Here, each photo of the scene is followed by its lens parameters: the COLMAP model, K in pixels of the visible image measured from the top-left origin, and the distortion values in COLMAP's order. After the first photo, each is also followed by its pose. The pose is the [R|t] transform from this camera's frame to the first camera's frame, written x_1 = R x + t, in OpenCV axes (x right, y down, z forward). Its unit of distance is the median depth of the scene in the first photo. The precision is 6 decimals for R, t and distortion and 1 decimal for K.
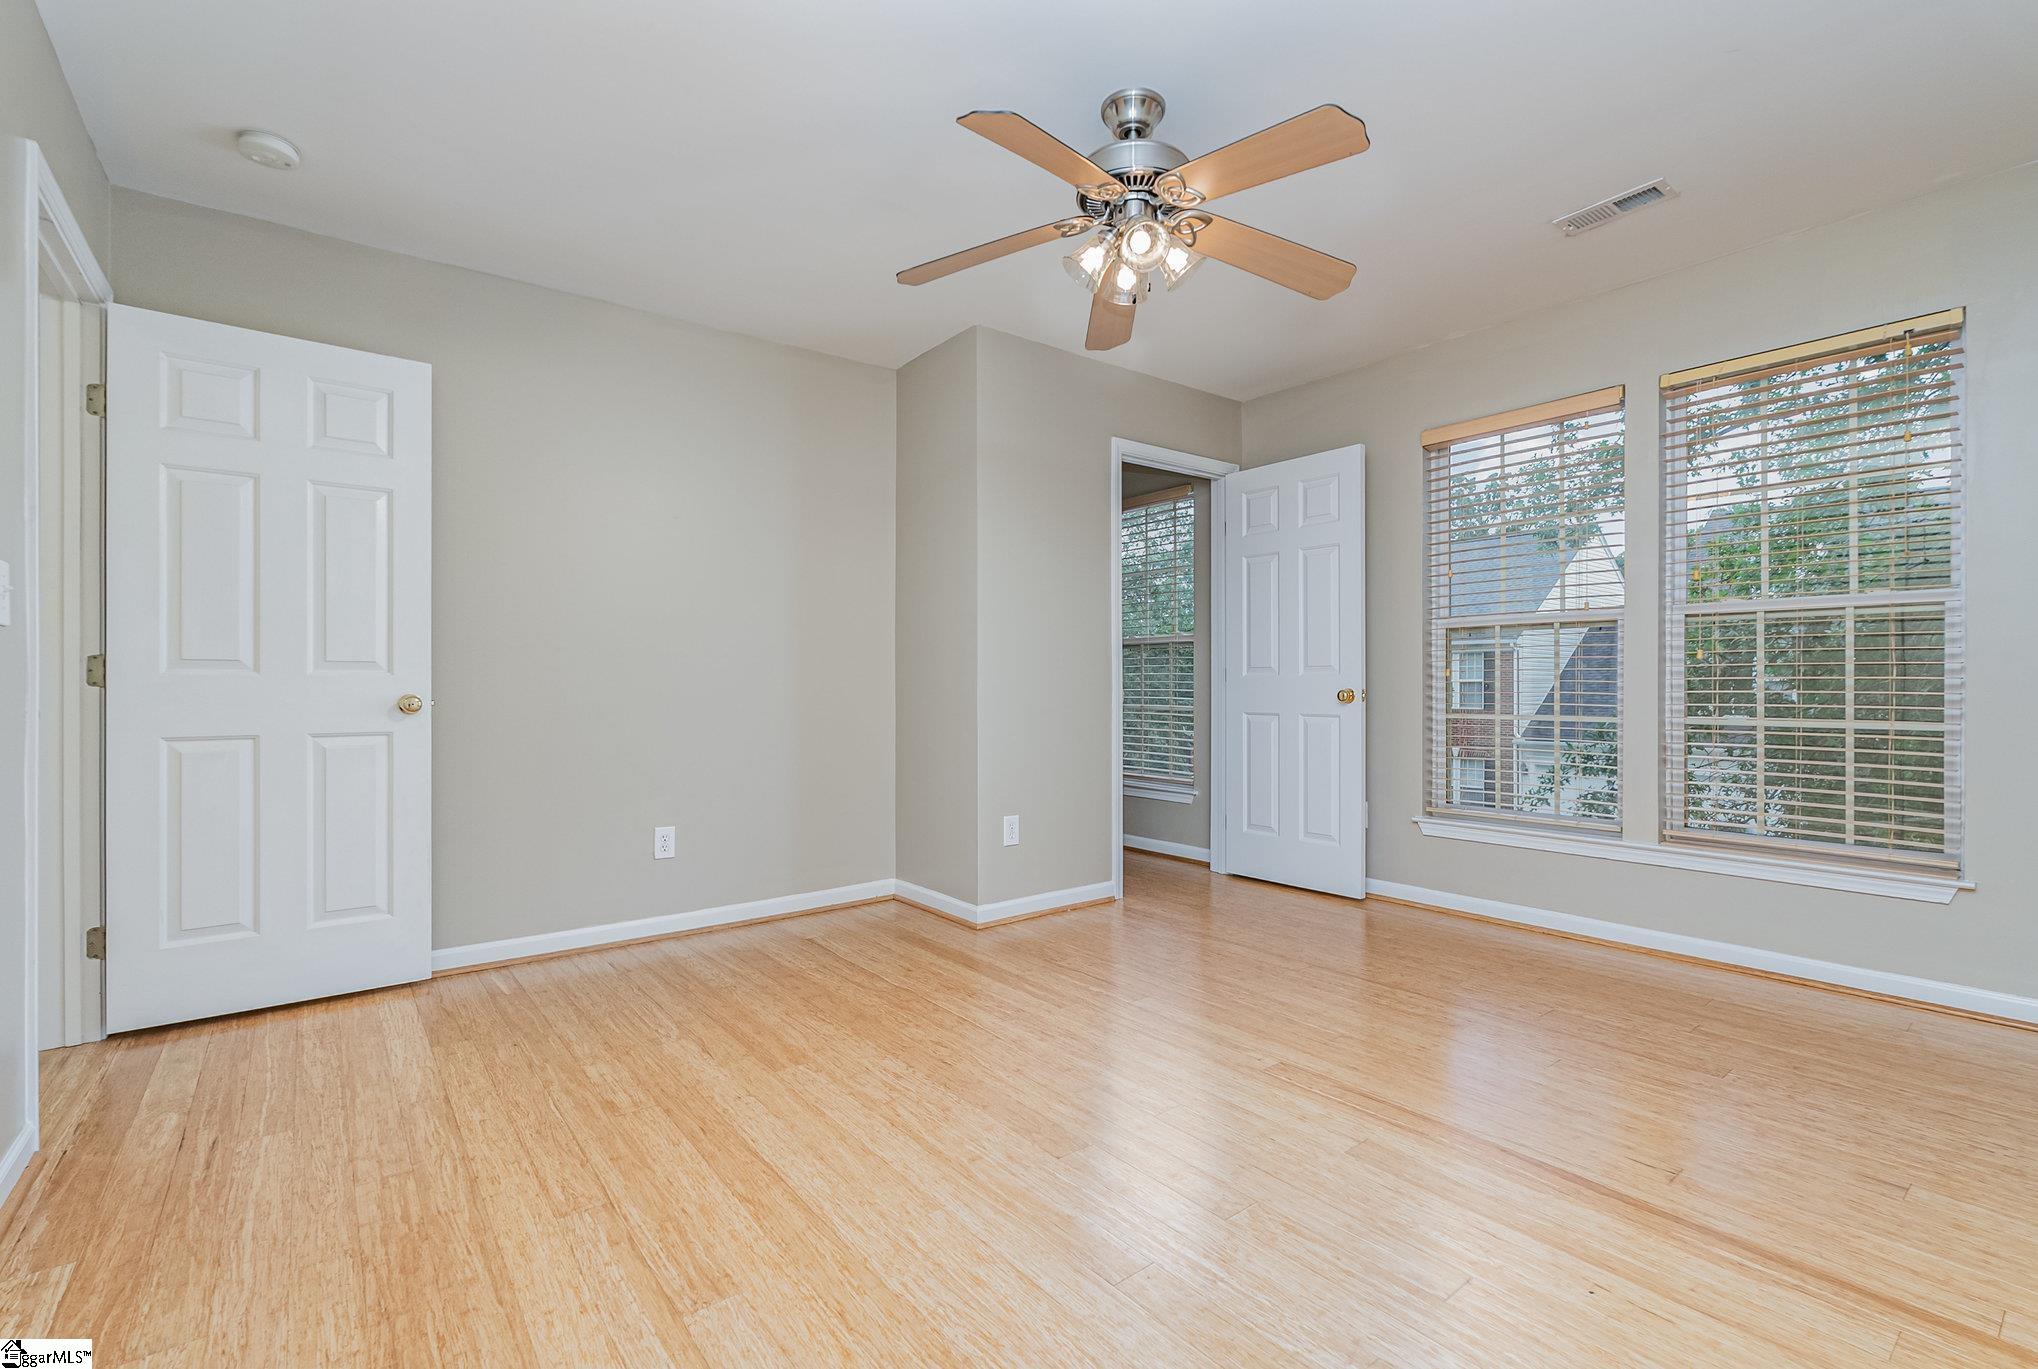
lens RADIAL K [[911.3, 0, 1026.0], [0, 911.3, 689.0], [0, 0, 1]] dist [-0.007422, 0.000332]
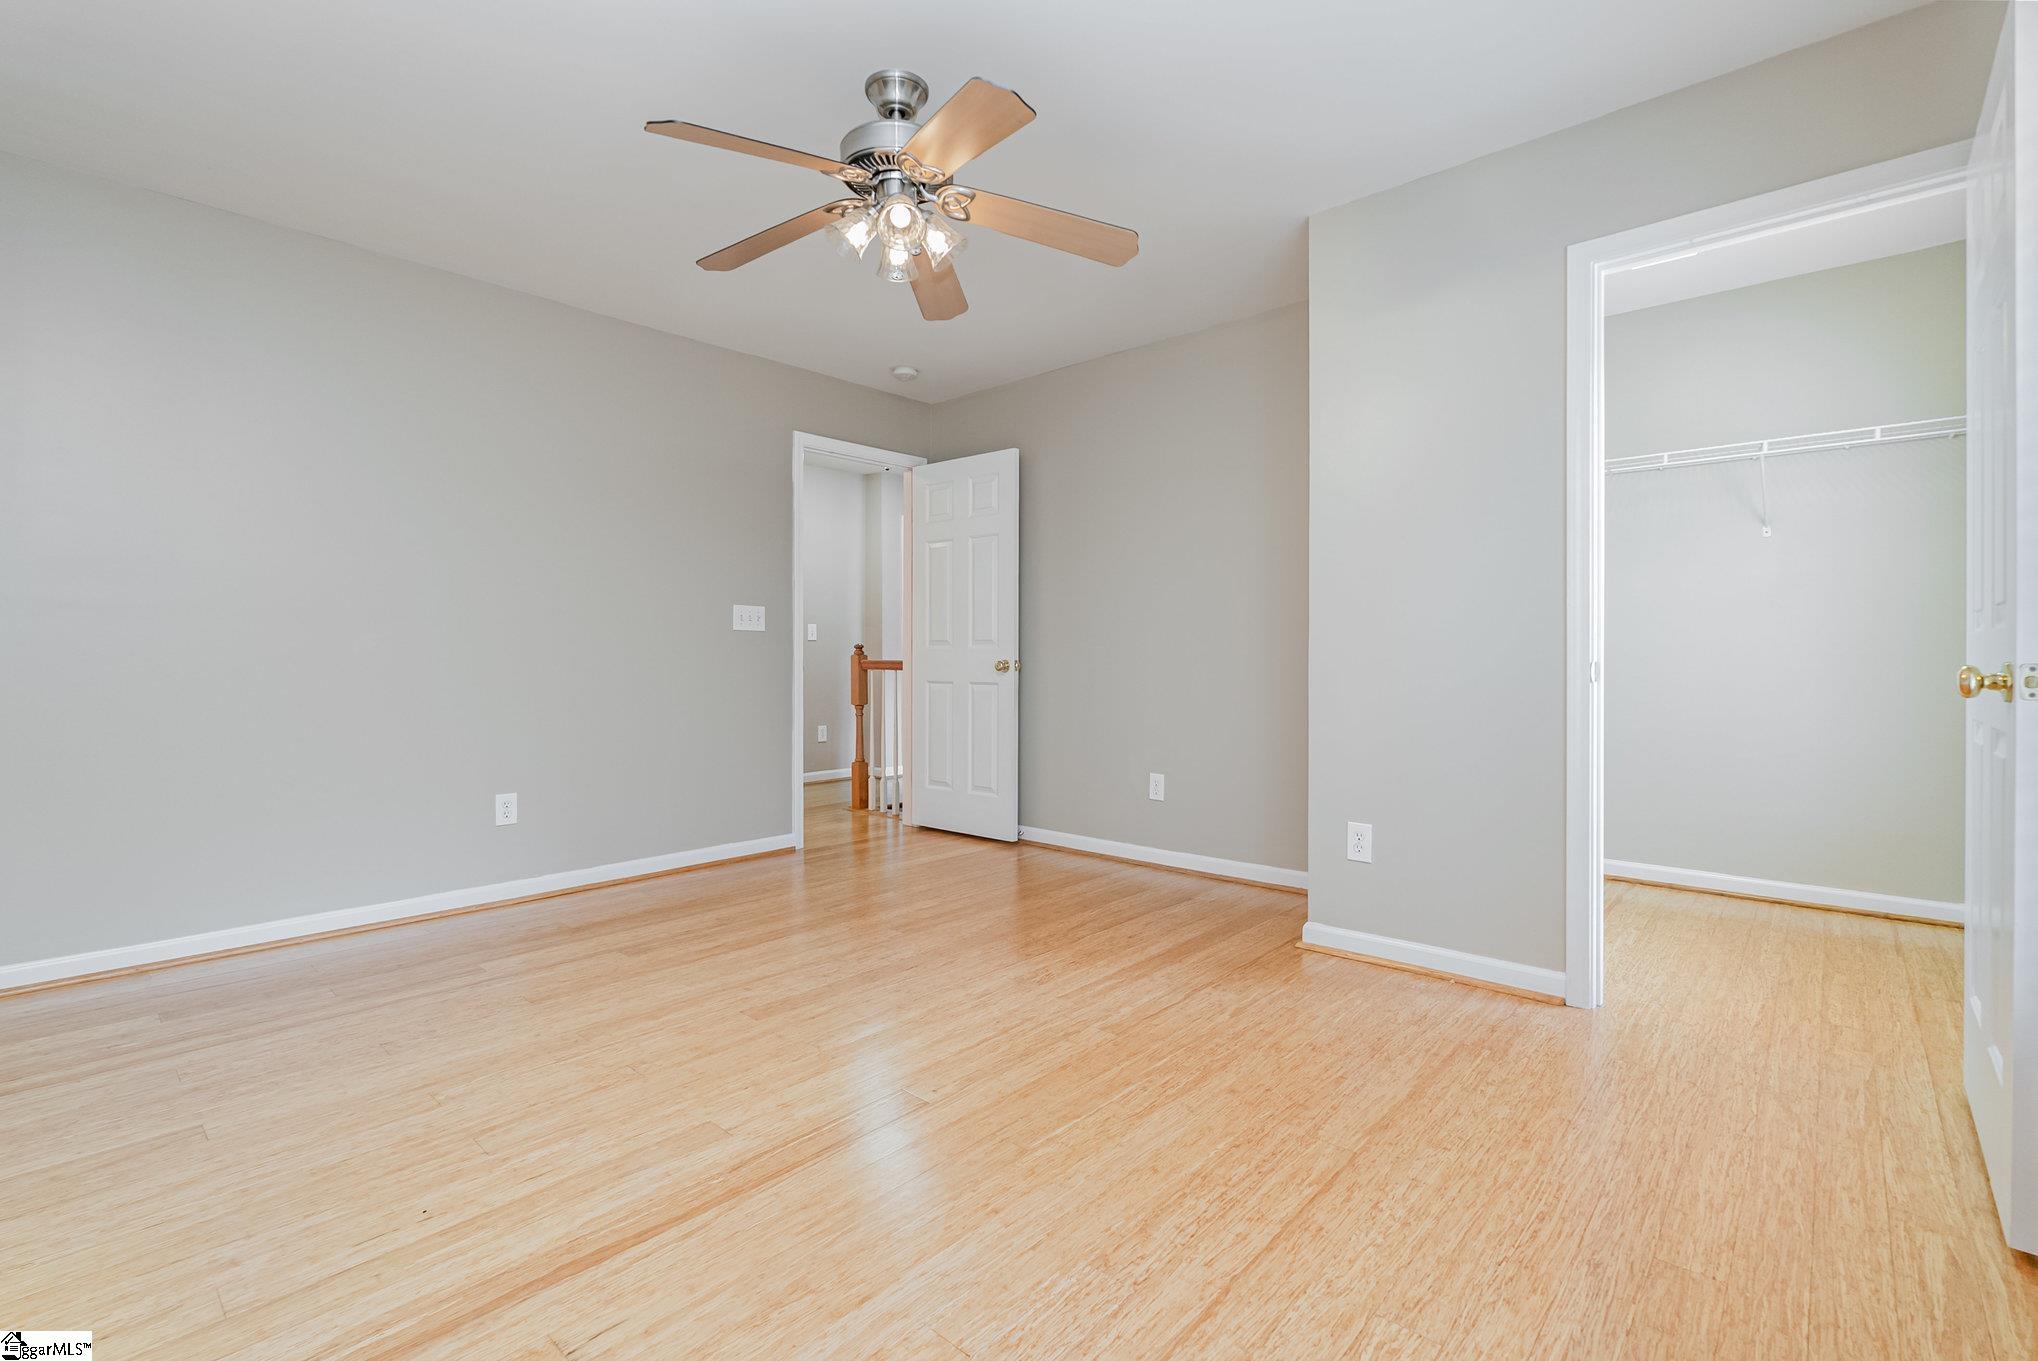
lens RADIAL K [[911.3, 0, 1013.5], [0, 911.3, 666.2], [0, 0, 1]] dist [-0.007422, 0.000332]
pose [[0.160922, 0.011826, -0.986896, 1.062337], [-0.005300, 0.999924, 0.011118, -0.001334], [0.986953, 0.003441, 0.160972, 0.895921]]
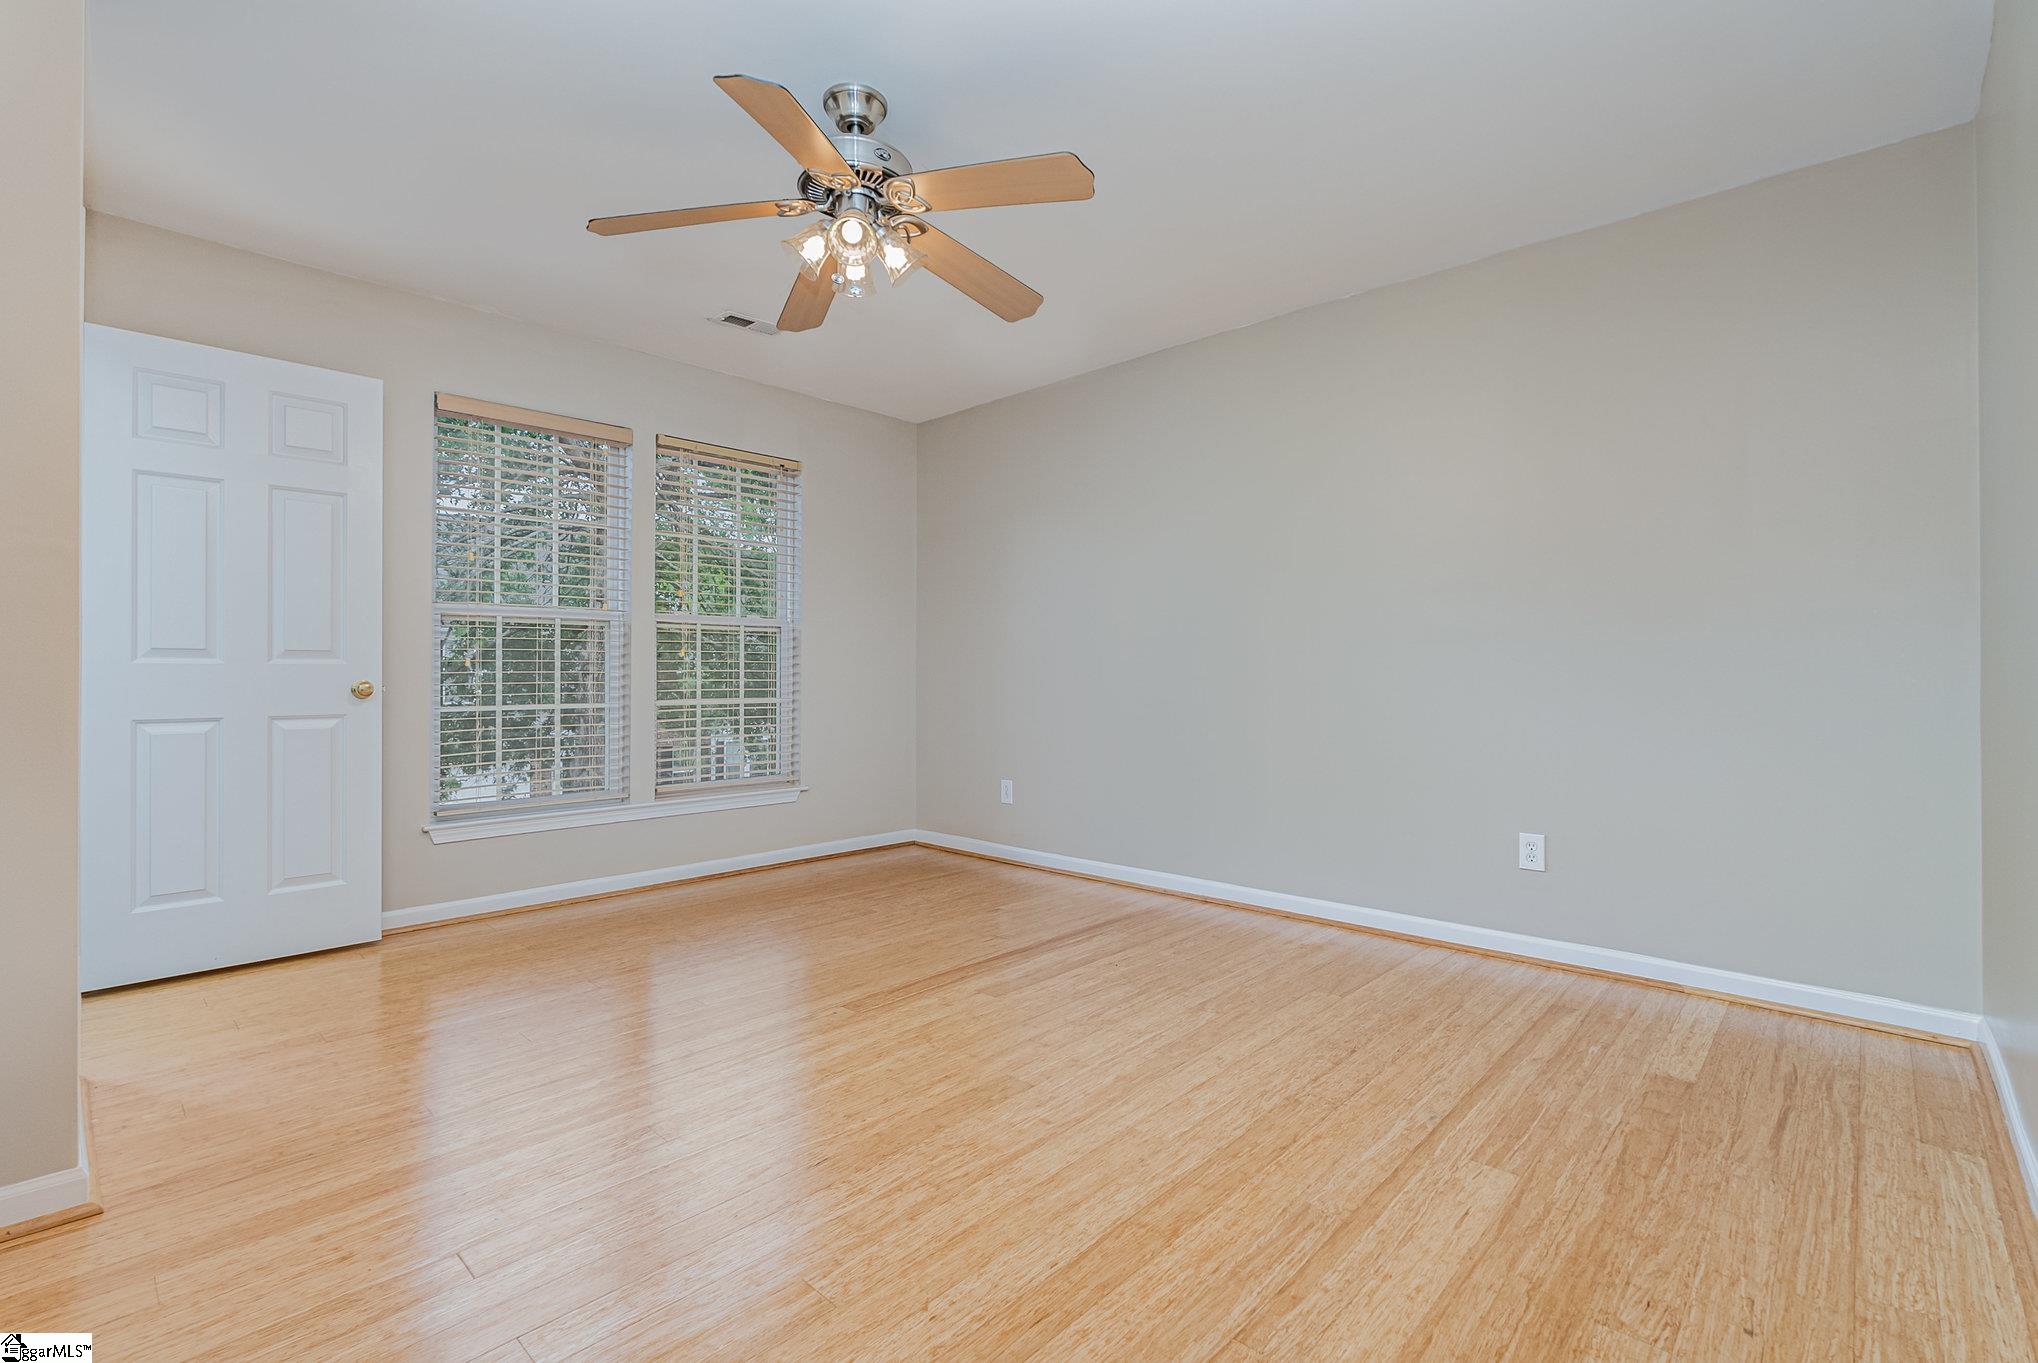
lens RADIAL K [[911.3, 0, 1021.8], [0, 911.3, 670.1], [0, 0, 1]] dist [-0.007422, 0.000332]
pose [[-0.150762, 0.007854, 0.988539, -0.836607], [0.005465, 0.999960, -0.007111, 0.000365], [-0.988555, 0.004330, -0.150799, 0.901872]]
